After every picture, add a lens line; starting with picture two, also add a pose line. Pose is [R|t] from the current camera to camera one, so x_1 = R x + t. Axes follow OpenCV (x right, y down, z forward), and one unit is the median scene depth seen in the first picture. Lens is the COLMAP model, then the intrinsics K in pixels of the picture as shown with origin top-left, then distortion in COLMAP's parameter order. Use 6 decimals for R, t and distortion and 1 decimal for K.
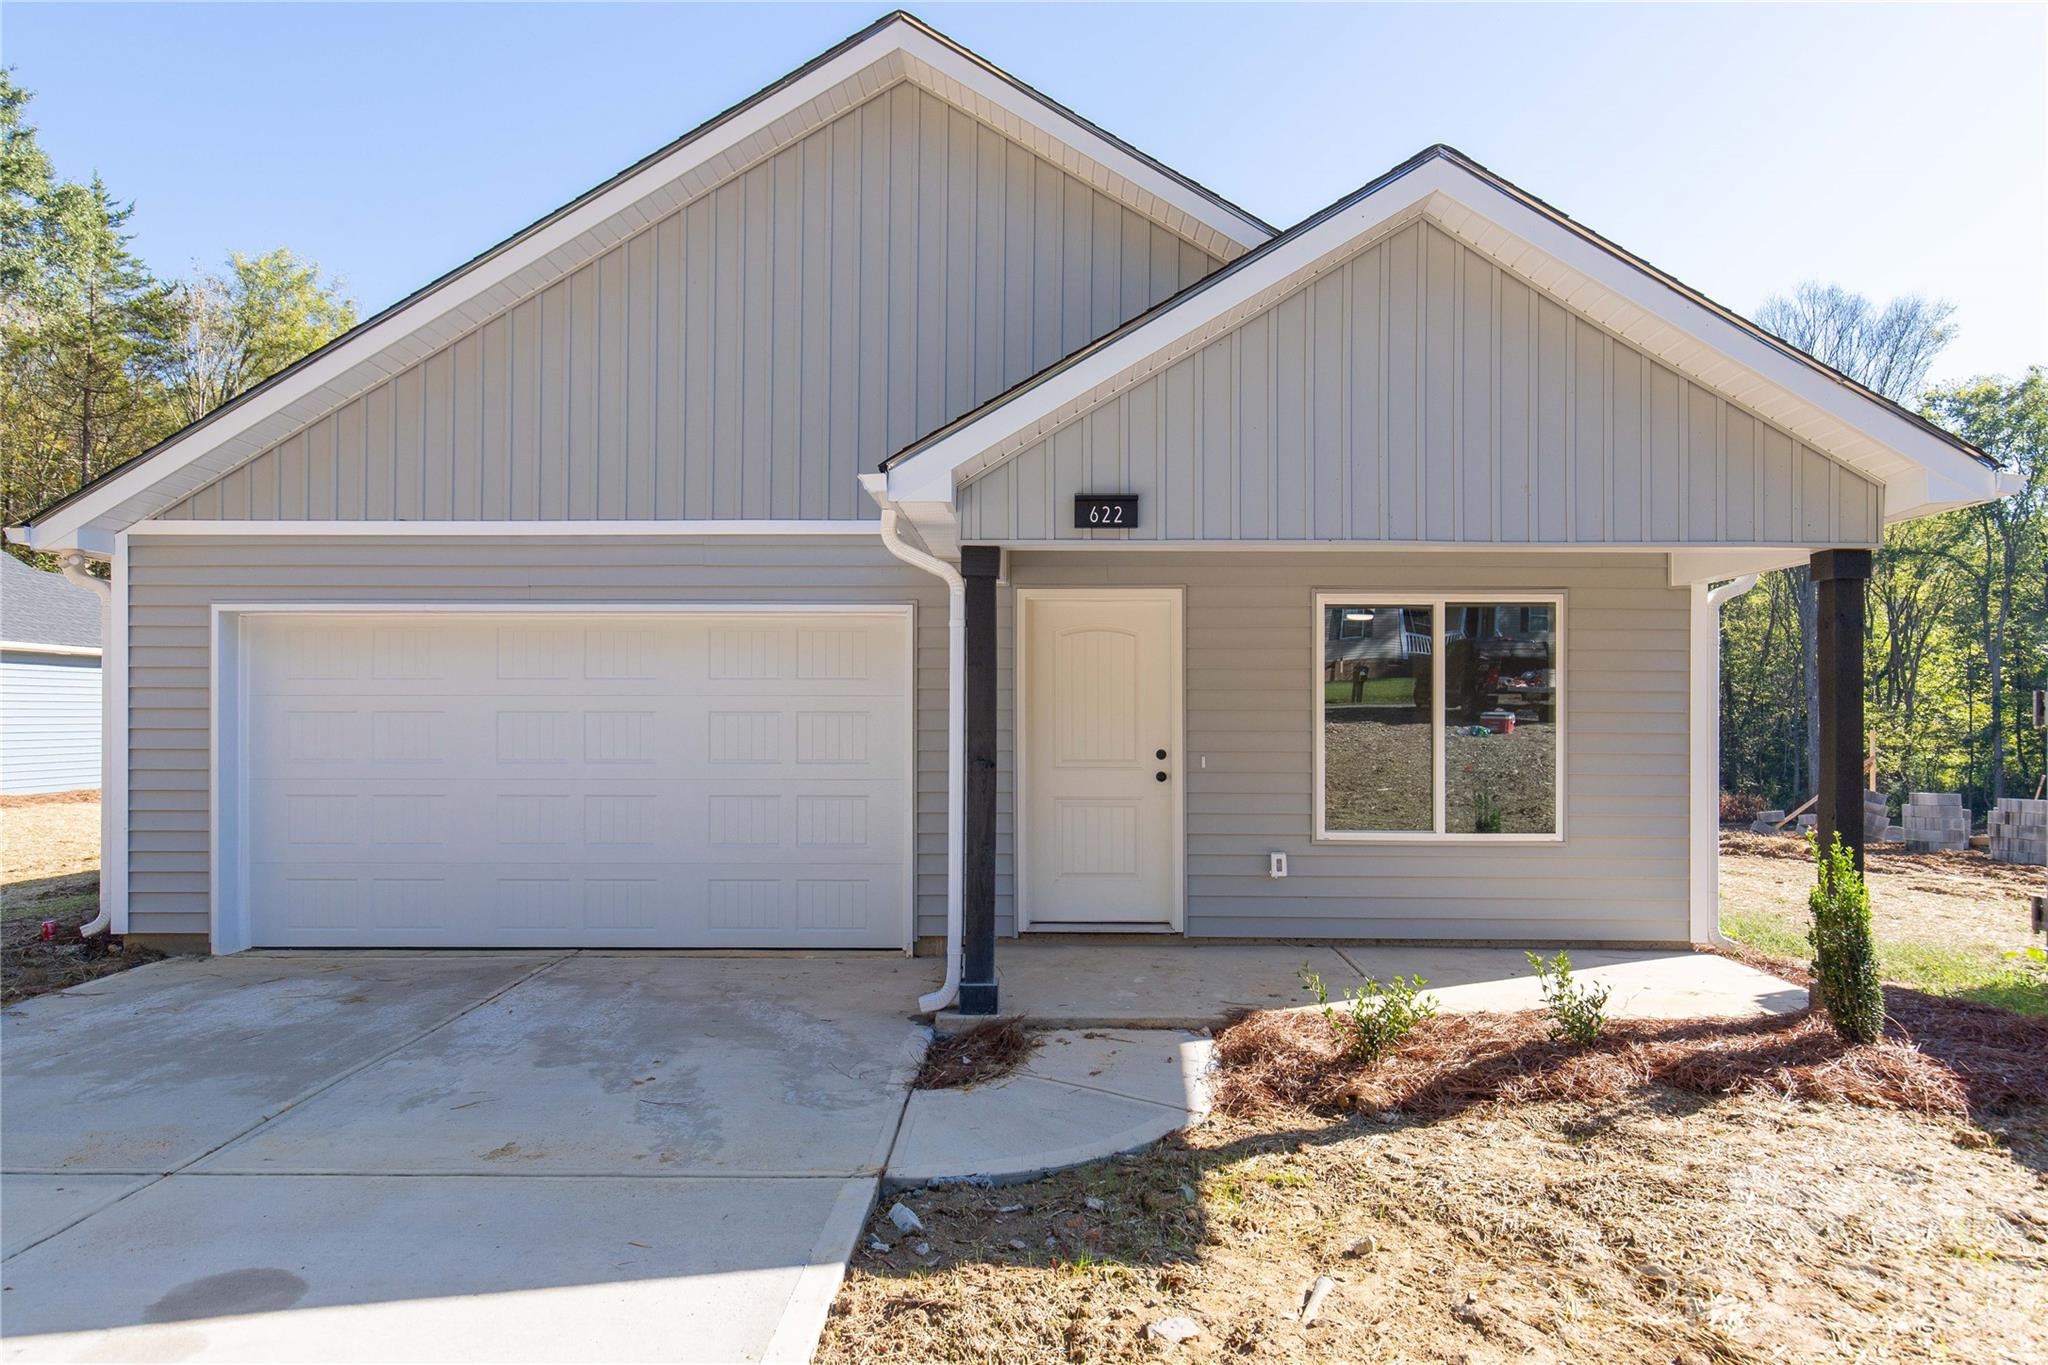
lens RADIAL K [[1166.4, 0, 1014.4], [0, 1166.4, 694.2], [0, 0, 1]] dist [0.006113, -0.002088]
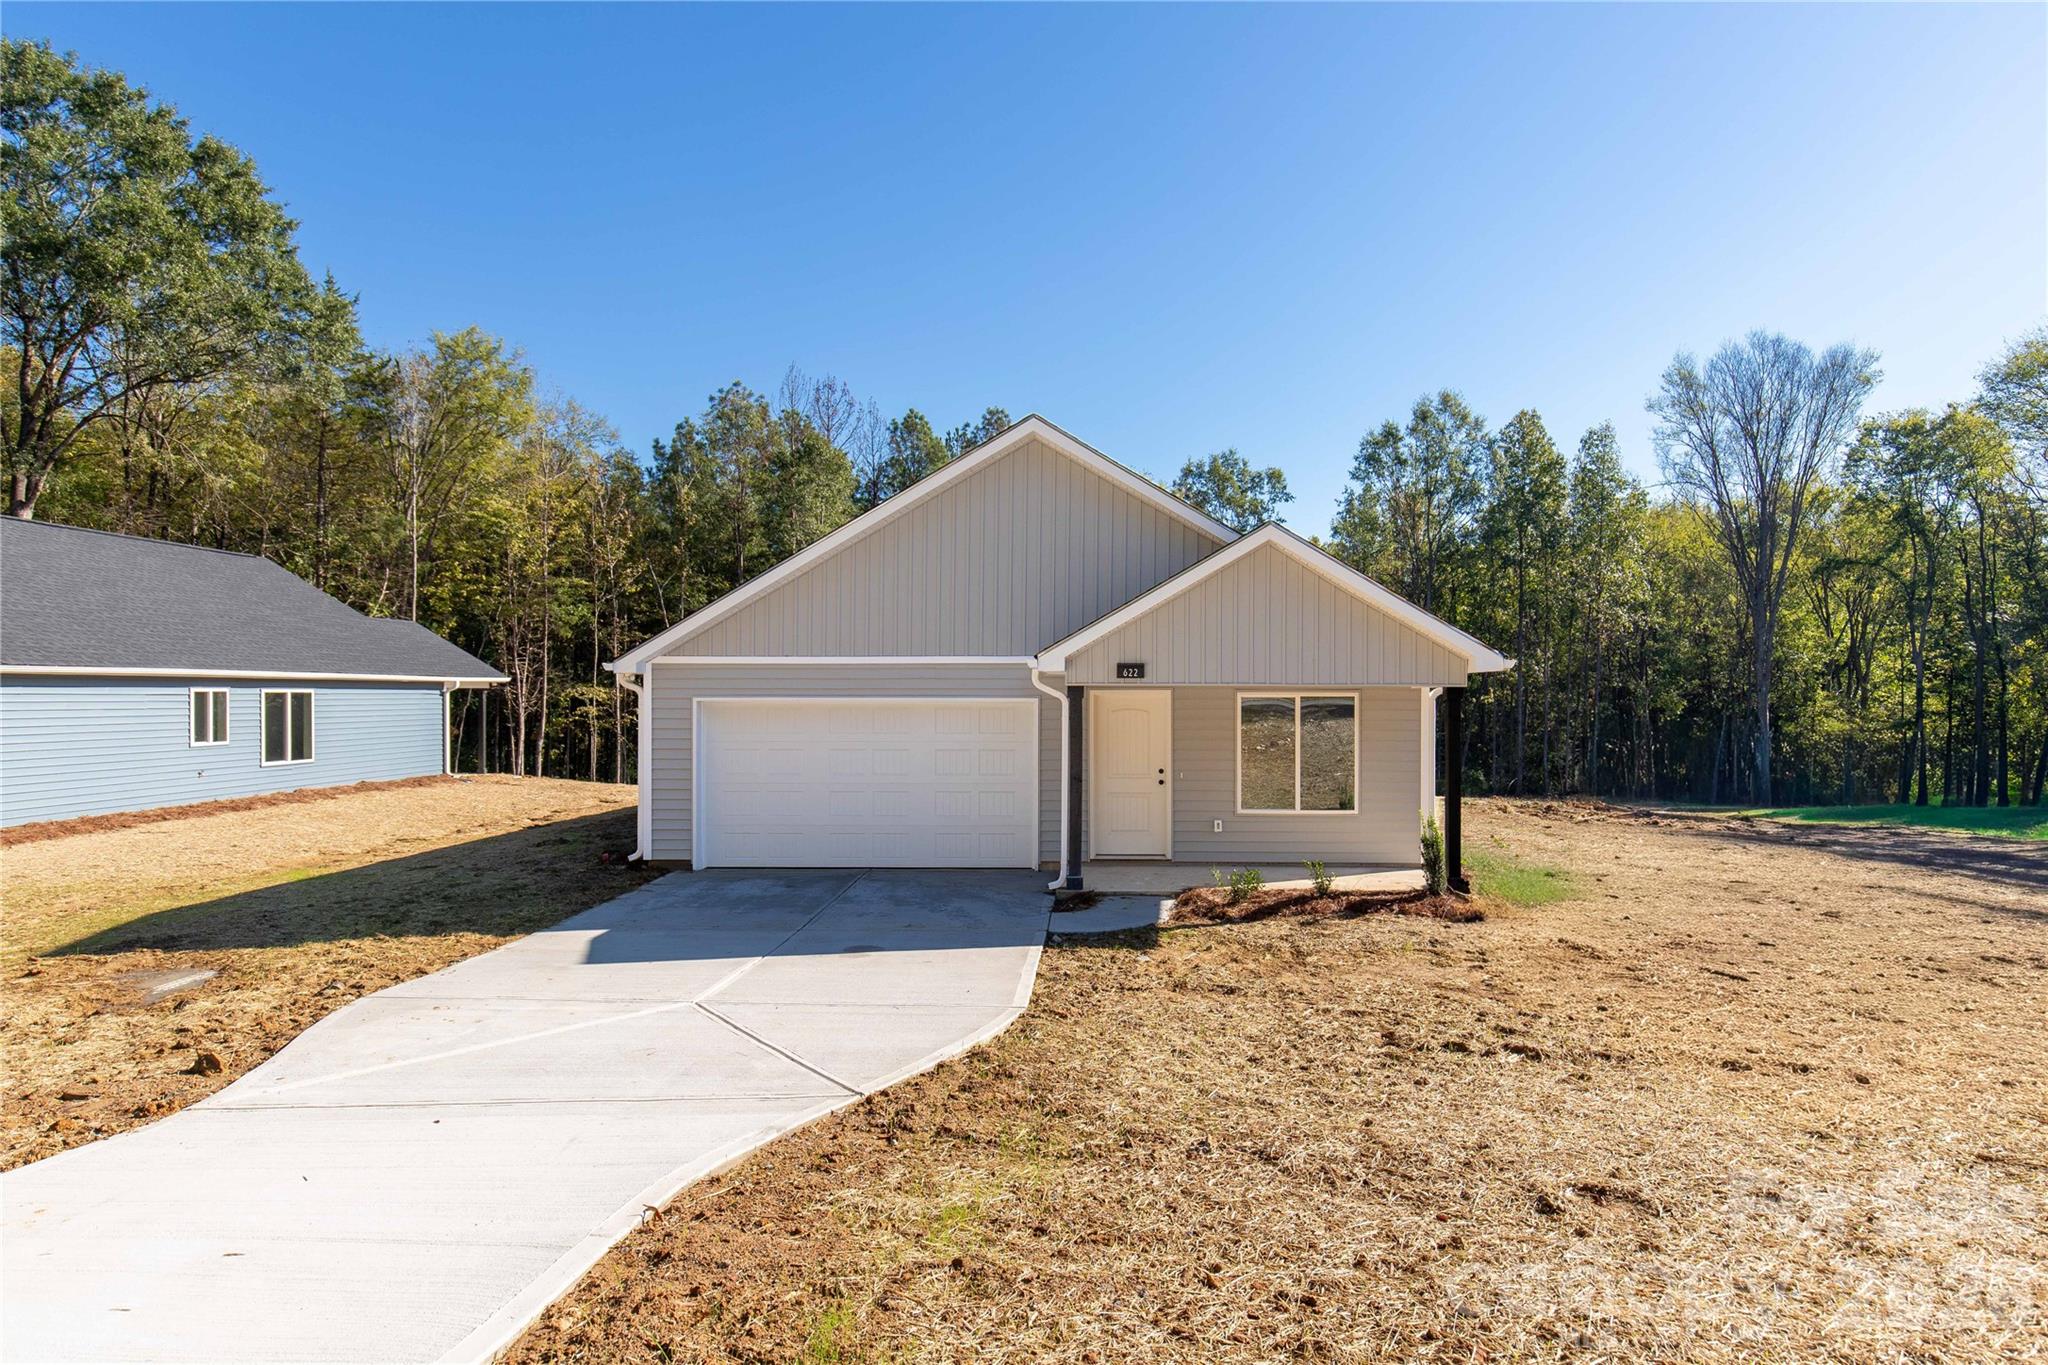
lens RADIAL K [[1166.4, 0, 1063.1], [0, 1166.4, 669.7], [0, 0, 1]] dist [0.006113, -0.002088]
pose [[0.999991, -0.001169, -0.003960, -0.035784], [0.001182, 0.999994, 0.003307, -0.132392], [0.003956, -0.003312, 0.999987, -1.030599]]
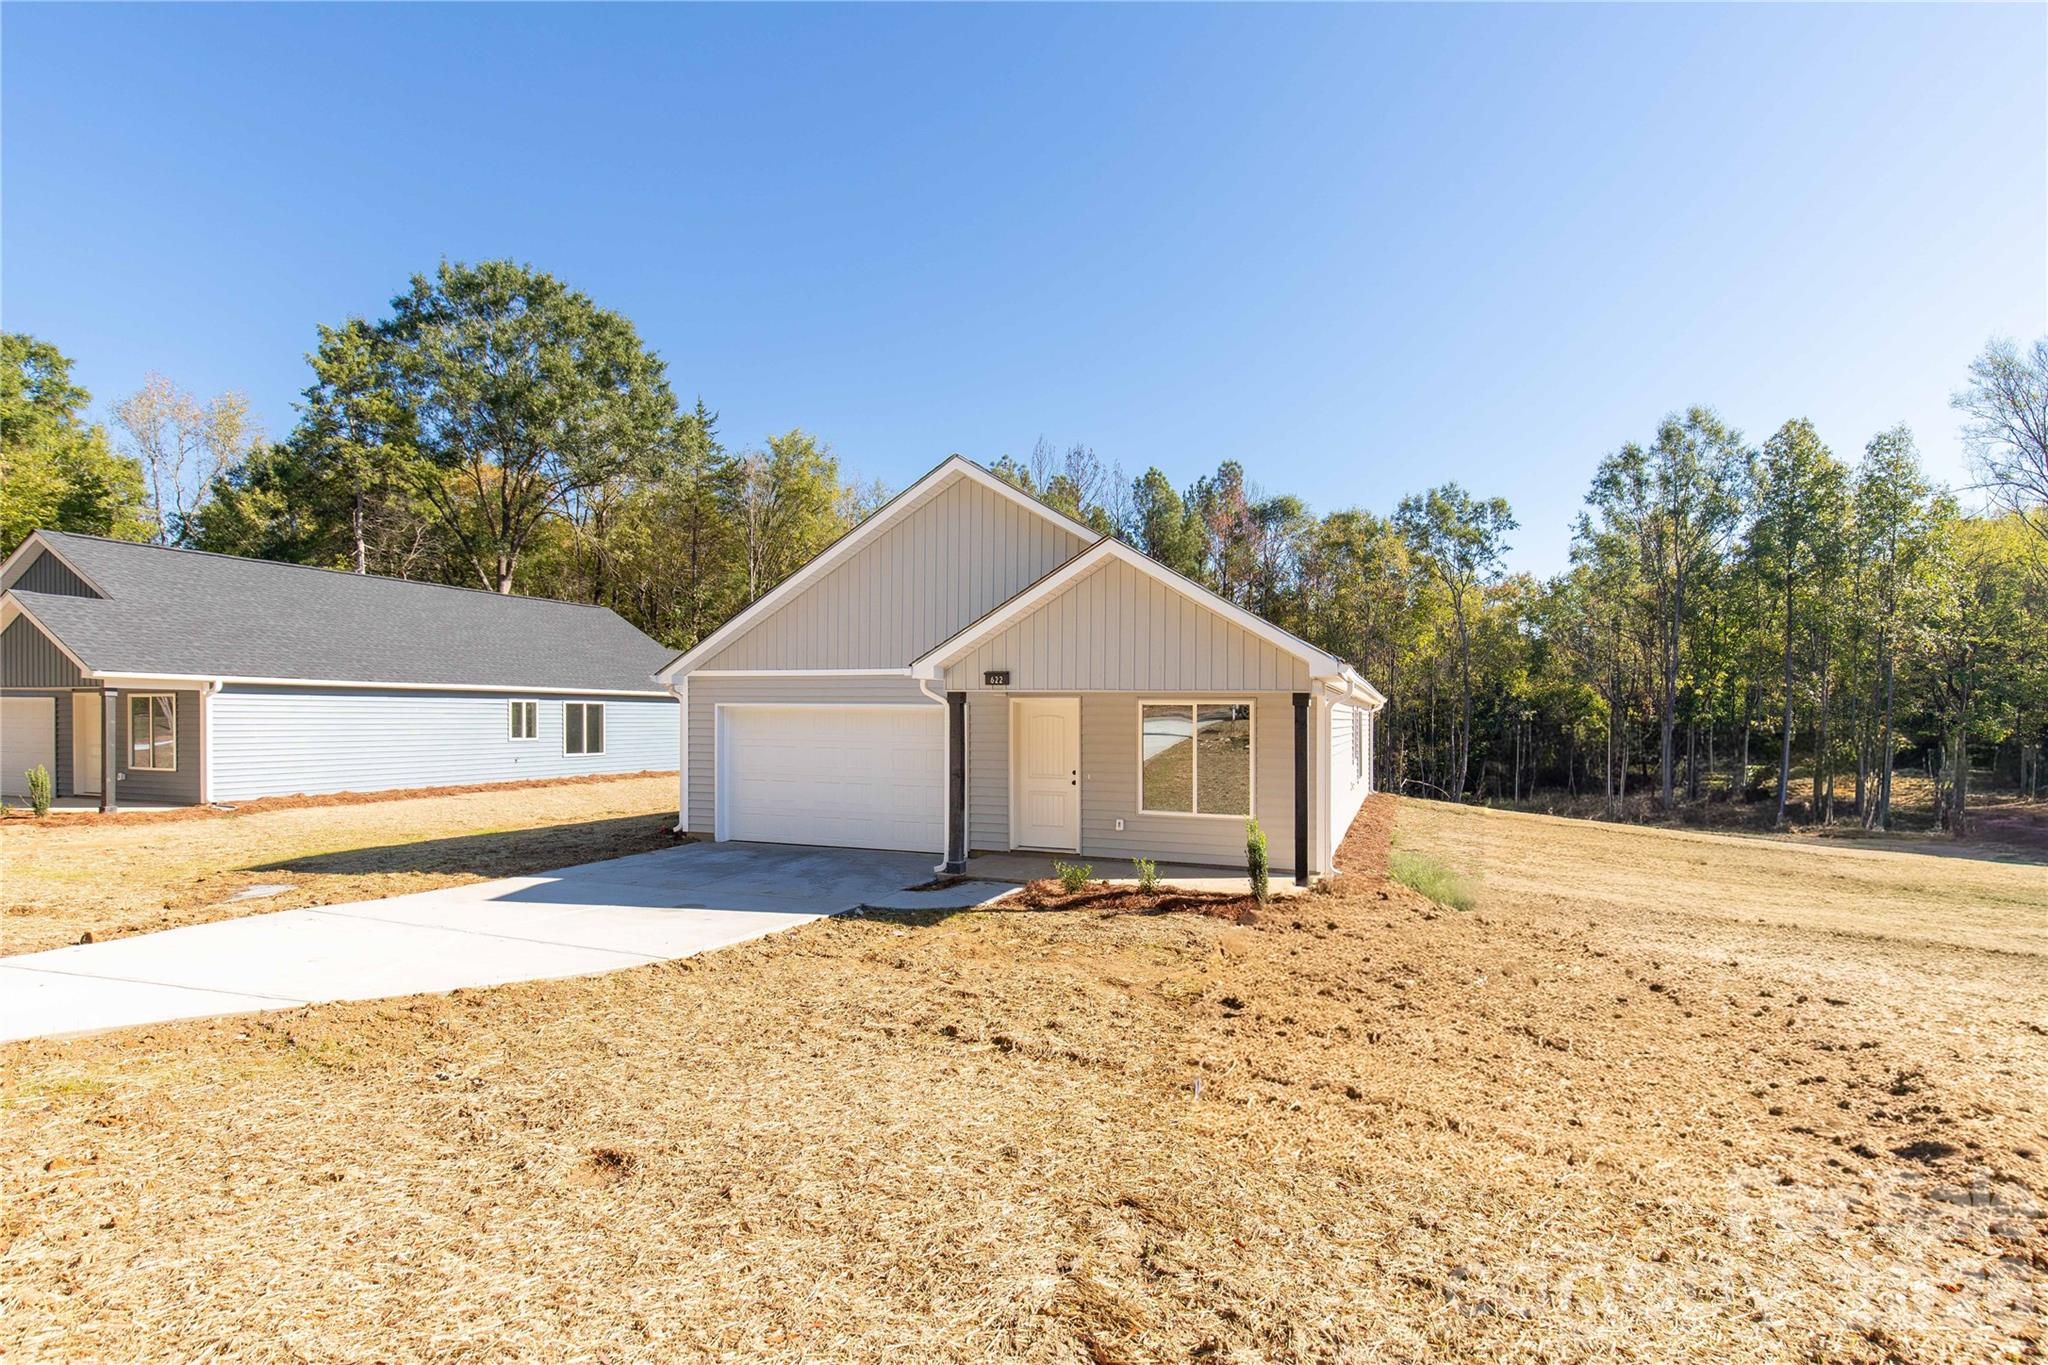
lens RADIAL K [[1003.9, 0, 1037.5], [0, 1003.9, 696.9], [0, 0, 1]] dist [0.000025, -0.000090]
pose [[0.939180, 0.000433, -0.343426, 0.721198], [0.000209, 0.999998, 0.001833, -0.095404], [0.343426, -0.001793, 0.939178, -0.807922]]
